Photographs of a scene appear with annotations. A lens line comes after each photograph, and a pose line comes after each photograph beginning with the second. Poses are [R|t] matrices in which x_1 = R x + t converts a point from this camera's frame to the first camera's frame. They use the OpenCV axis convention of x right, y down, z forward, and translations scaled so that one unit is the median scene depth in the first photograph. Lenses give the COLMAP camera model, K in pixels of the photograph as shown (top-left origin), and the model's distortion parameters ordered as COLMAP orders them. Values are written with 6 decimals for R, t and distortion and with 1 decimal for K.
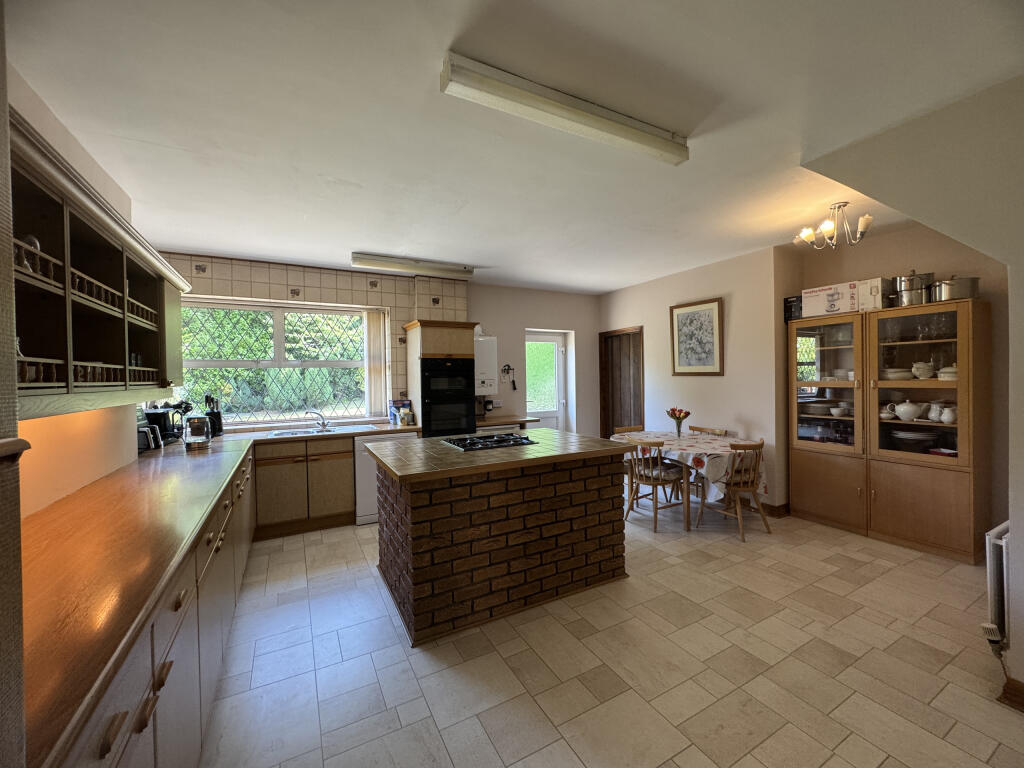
lens RADIAL K [[412.0, 0, 513.4], [0, 412.0, 381.5], [0, 0, 1]] dist [0.000255, 0.000734]
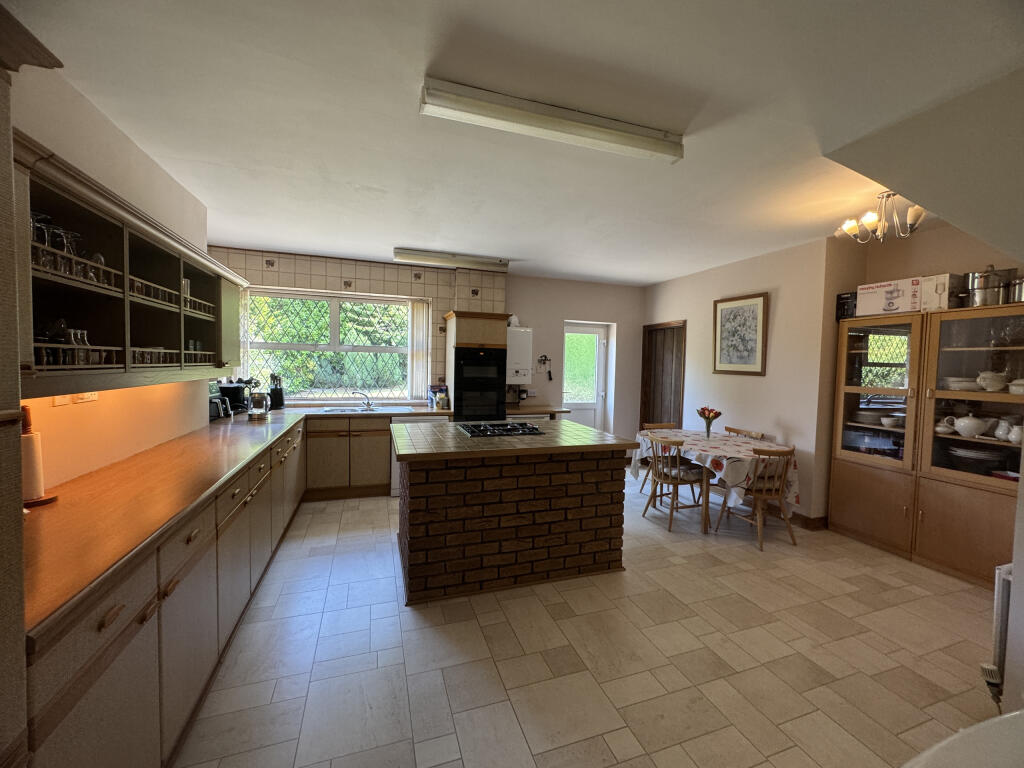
lens RADIAL K [[412.0, 0, 512.5], [0, 412.0, 382.3], [0, 0, 1]] dist [0.000255, 0.000734]
pose [[0.984984, 0.046395, -0.166296, 0.138996], [-0.040722, 0.998472, 0.037364, -0.015929], [0.167775, -0.030031, 0.985368, -0.033878]]
